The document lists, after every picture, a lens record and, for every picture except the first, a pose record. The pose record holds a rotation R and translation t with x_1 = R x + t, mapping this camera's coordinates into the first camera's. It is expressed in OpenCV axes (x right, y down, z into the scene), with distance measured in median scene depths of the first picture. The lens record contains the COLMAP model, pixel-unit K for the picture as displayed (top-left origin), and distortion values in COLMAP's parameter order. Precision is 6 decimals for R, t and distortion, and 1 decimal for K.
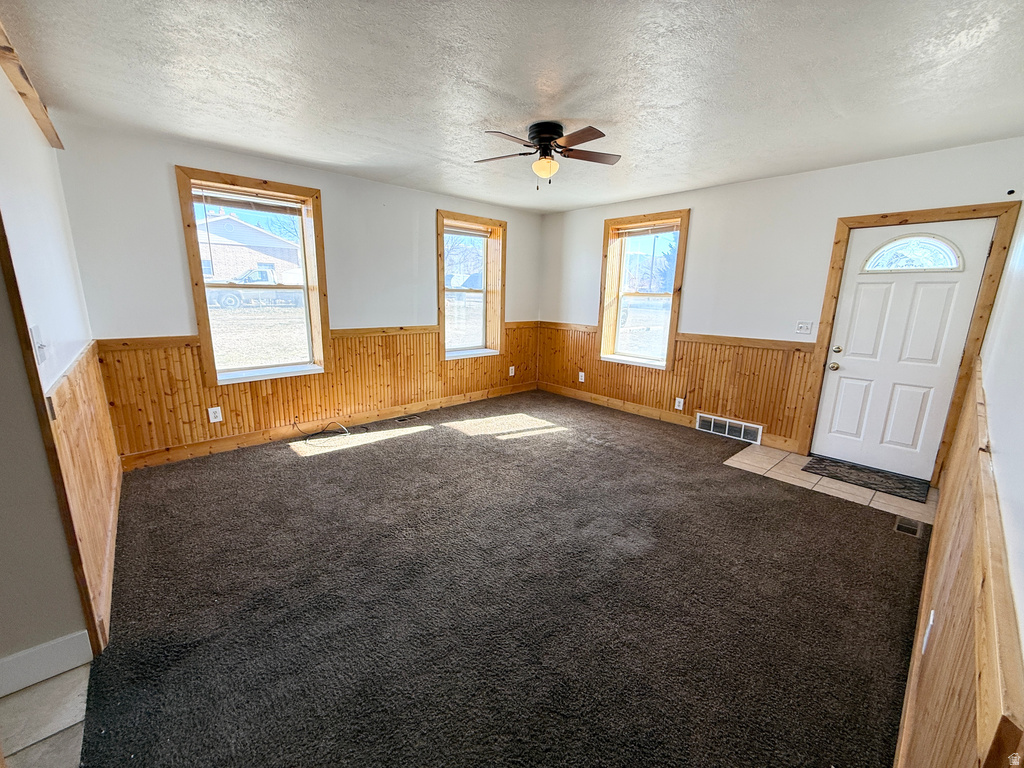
lens RADIAL K [[407.5, 0, 505.4], [0, 407.5, 383.6], [0, 0, 1]] dist [0.003117, 0.000439]
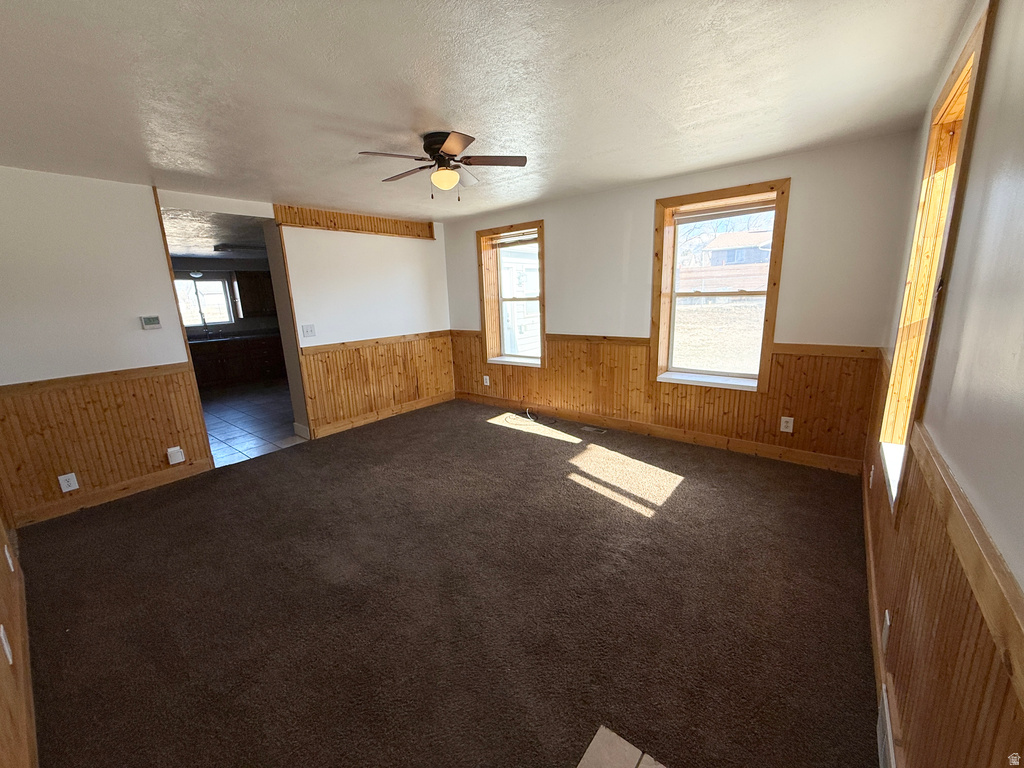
lens RADIAL K [[407.5, 0, 506.3], [0, 407.5, 378.9], [0, 0, 1]] dist [0.003117, 0.000439]
pose [[0.158994, 0.183391, -0.970097, 0.735783], [-0.173406, 0.972508, 0.155427, -0.165931], [0.971932, 0.143509, 0.186424, 0.669868]]
